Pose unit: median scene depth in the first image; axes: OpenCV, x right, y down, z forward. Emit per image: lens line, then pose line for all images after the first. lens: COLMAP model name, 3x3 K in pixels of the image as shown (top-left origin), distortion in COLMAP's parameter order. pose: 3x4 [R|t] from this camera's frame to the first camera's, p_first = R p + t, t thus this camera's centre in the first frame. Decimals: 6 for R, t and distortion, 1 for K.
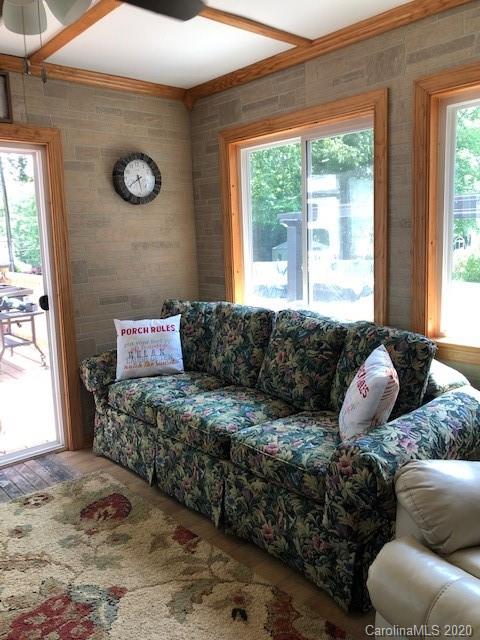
lens RADIAL K [[518.2, 0, 239.9], [0, 518.2, 307.2], [0, 0, 1]] dist [0.011270, -0.004238]
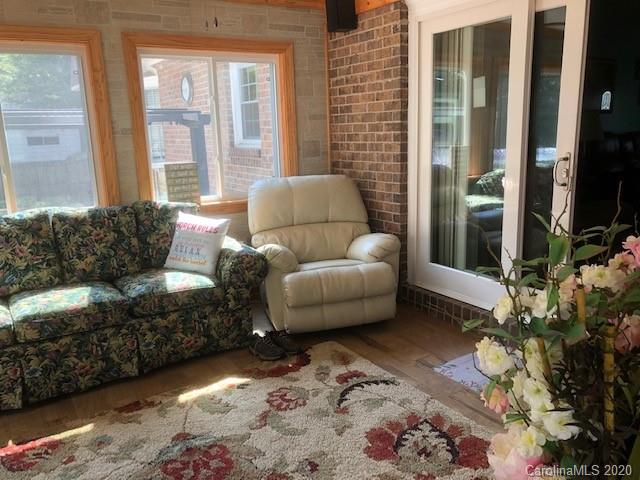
lens RADIAL K [[527.7, 0, 320.0], [0, 527.7, 240.0], [0, 0, 1]] dist [-0.009257, -0.004445]
pose [[0.142525, -0.178903, 0.973489, -1.166520], [0.162150, 0.974462, 0.155342, -0.014791], [-0.976419, 0.135711, 0.167894, 0.320646]]
